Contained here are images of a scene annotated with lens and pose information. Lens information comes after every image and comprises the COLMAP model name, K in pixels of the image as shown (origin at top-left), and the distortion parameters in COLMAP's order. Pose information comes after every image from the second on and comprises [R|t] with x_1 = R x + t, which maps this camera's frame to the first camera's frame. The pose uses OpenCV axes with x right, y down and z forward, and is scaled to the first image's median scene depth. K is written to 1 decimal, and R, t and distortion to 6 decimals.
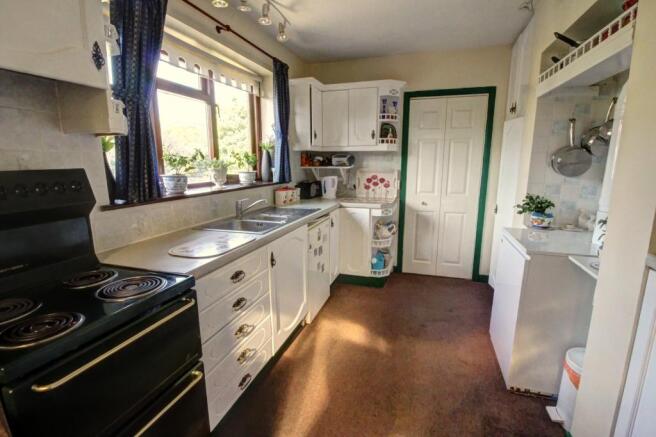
lens RADIAL K [[316.6, 0, 328.0], [0, 316.6, 218.5], [0, 0, 1]] dist [0.002587, 0.000226]
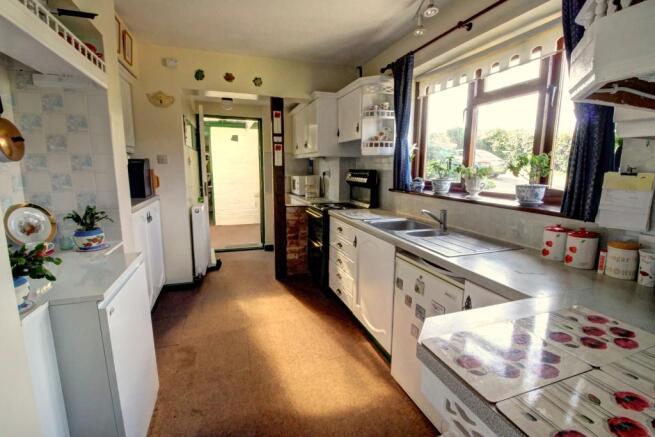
lens RADIAL K [[294.0, 0, 327.5], [0, 294.0, 218.5], [0, 0, 1]] dist [-0.002423, -0.000247]
pose [[-0.789712, 0.090124, -0.606821, 0.541669], [-0.127563, 0.943407, 0.306123, -0.263903], [0.600068, 0.319158, -0.733523, 1.509484]]
